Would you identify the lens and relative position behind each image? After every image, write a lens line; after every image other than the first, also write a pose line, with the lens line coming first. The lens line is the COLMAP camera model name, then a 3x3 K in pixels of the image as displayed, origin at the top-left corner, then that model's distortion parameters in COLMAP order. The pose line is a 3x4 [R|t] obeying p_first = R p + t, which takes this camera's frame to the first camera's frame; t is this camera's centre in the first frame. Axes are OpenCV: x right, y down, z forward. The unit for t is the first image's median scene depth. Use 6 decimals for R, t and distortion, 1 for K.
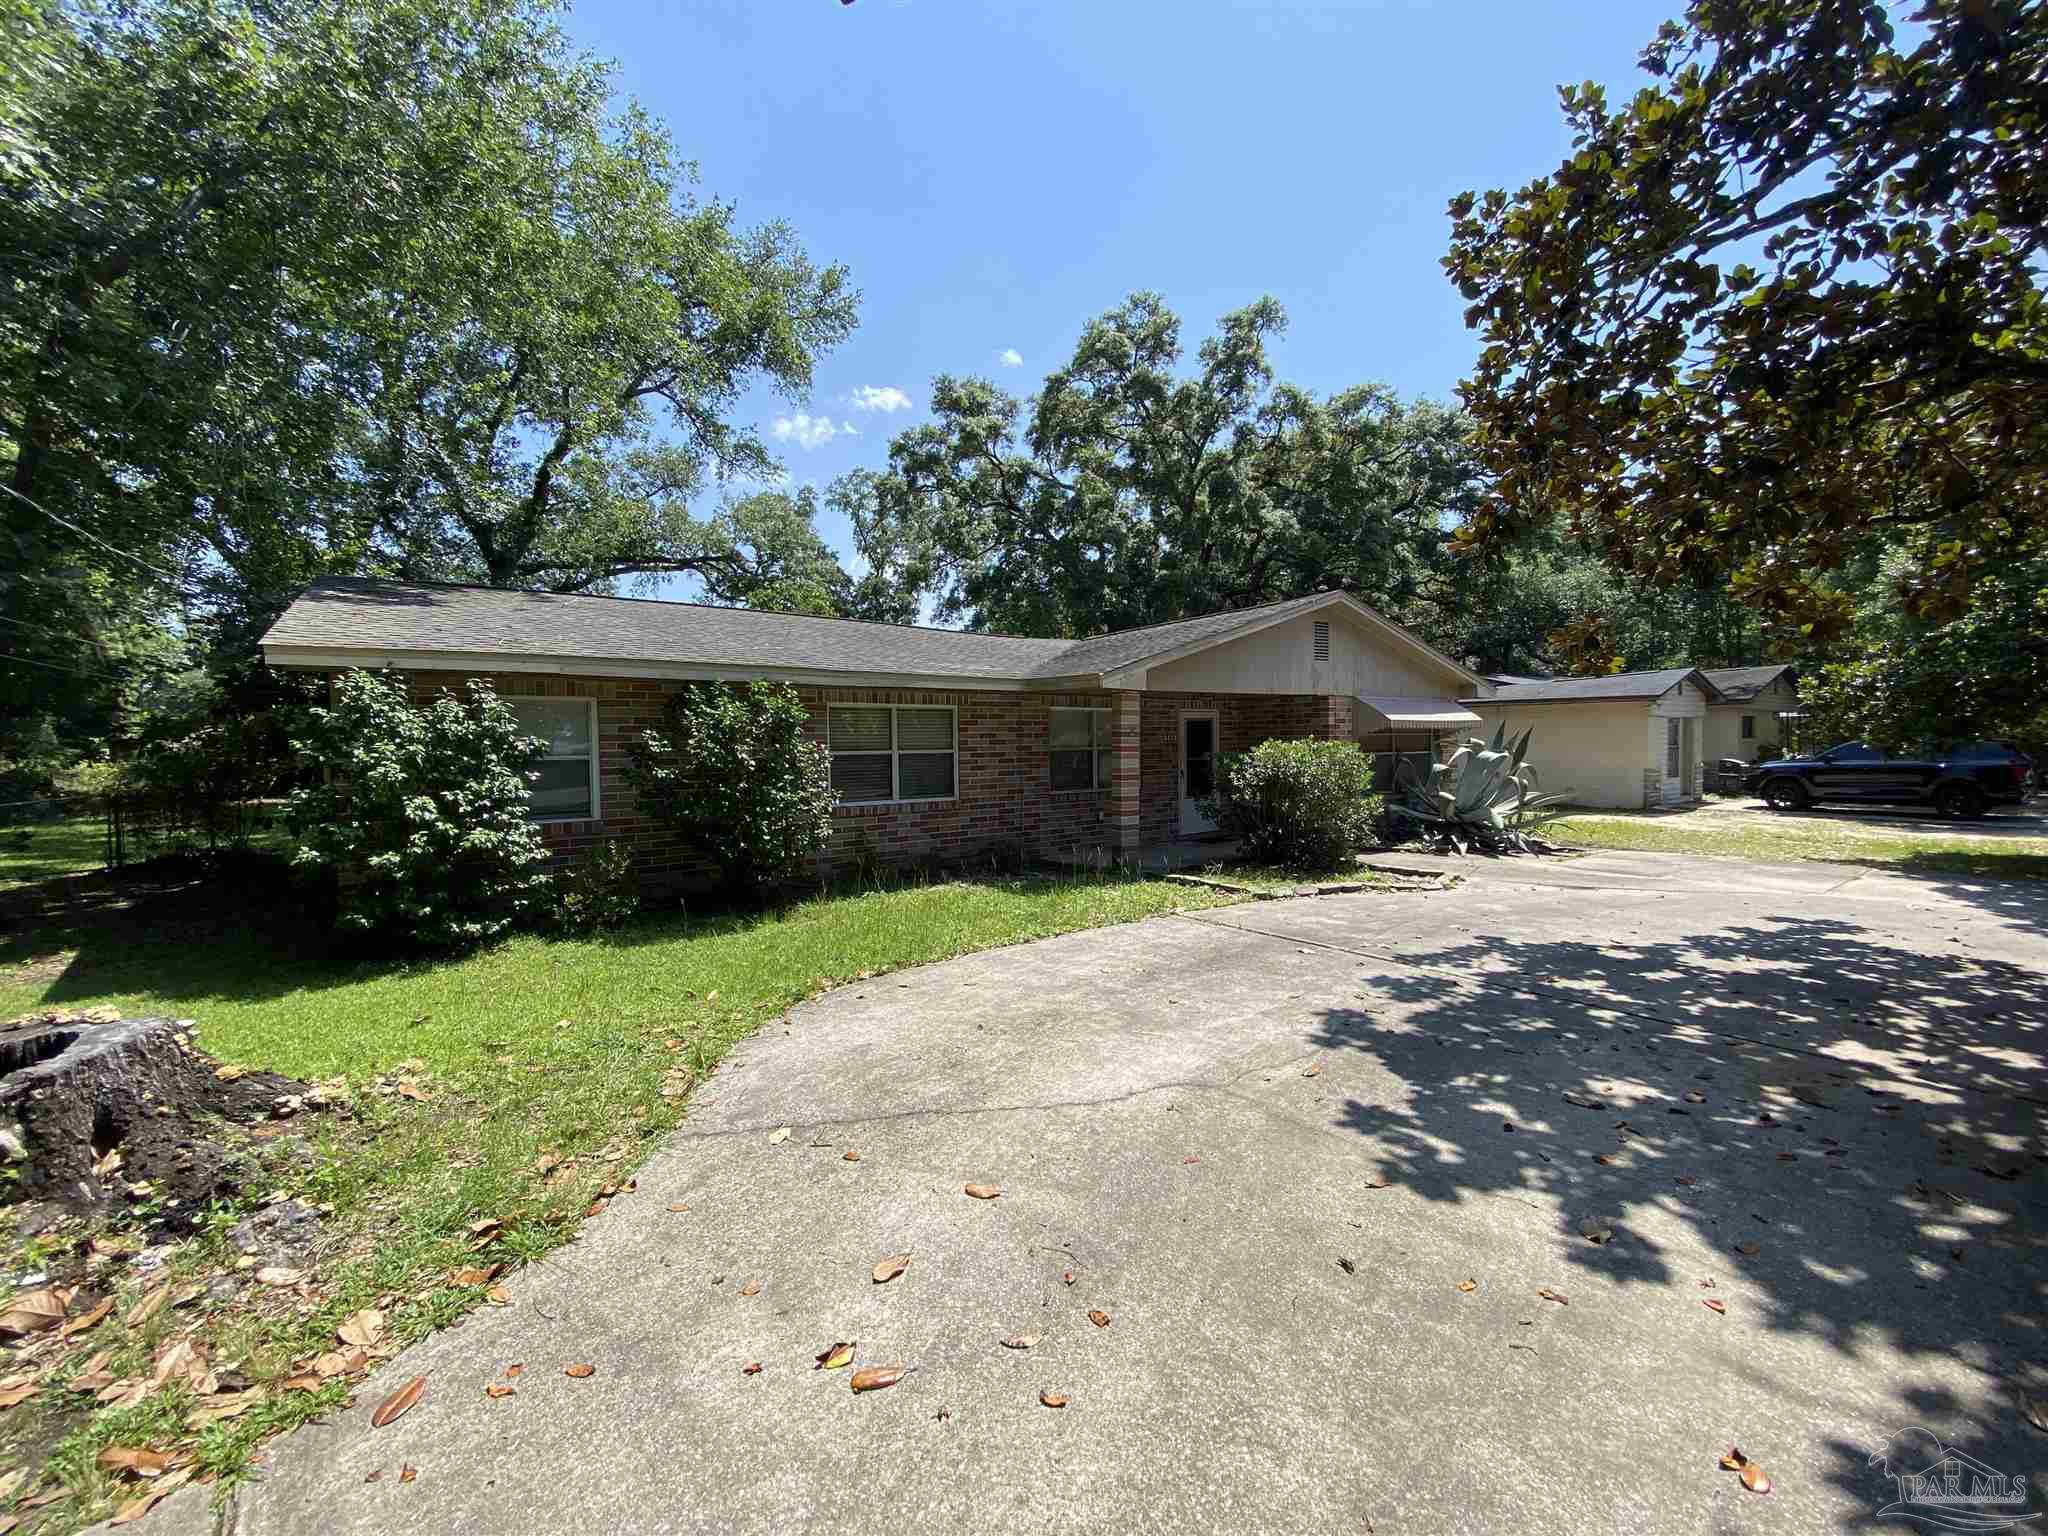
lens RADIAL K [[833.6, 0, 1027.7], [0, 833.6, 754.3], [0, 0, 1]] dist [0.023121, -0.021089]
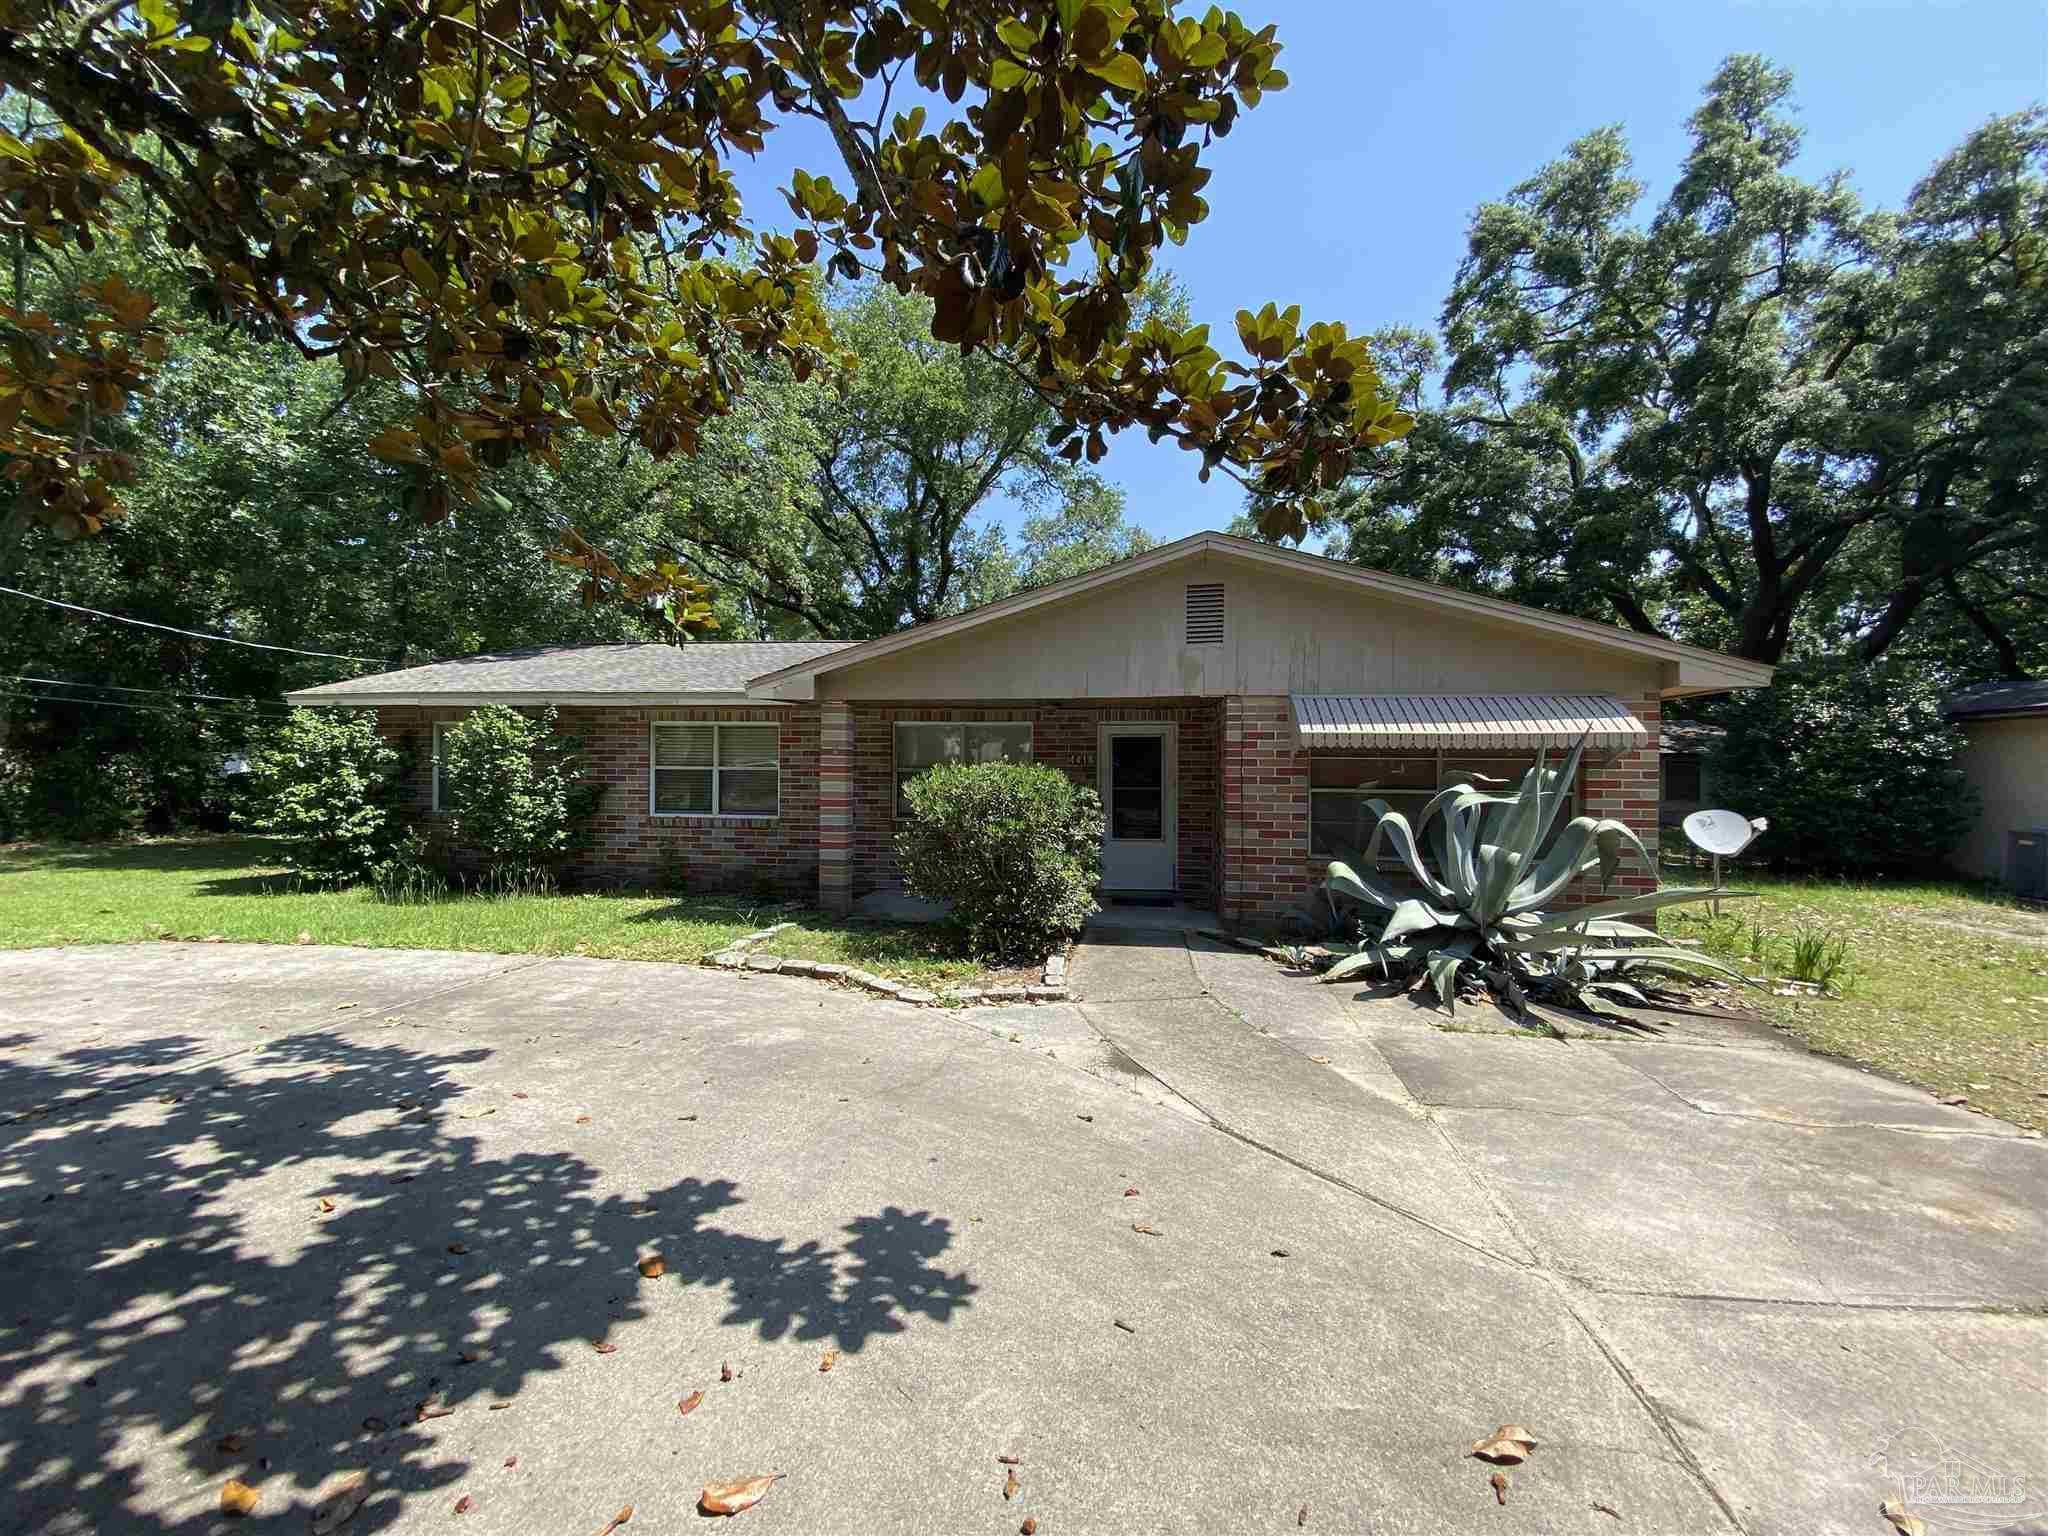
lens RADIAL K [[833.6, 0, 1030.6], [0, 833.6, 770.4], [0, 0, 1]] dist [0.023121, -0.021089]
pose [[0.720084, 0.020572, -0.693582, 1.001679], [-0.029264, 0.999571, -0.000733, -0.012847], [0.693269, 0.020825, 0.720378, 0.621912]]
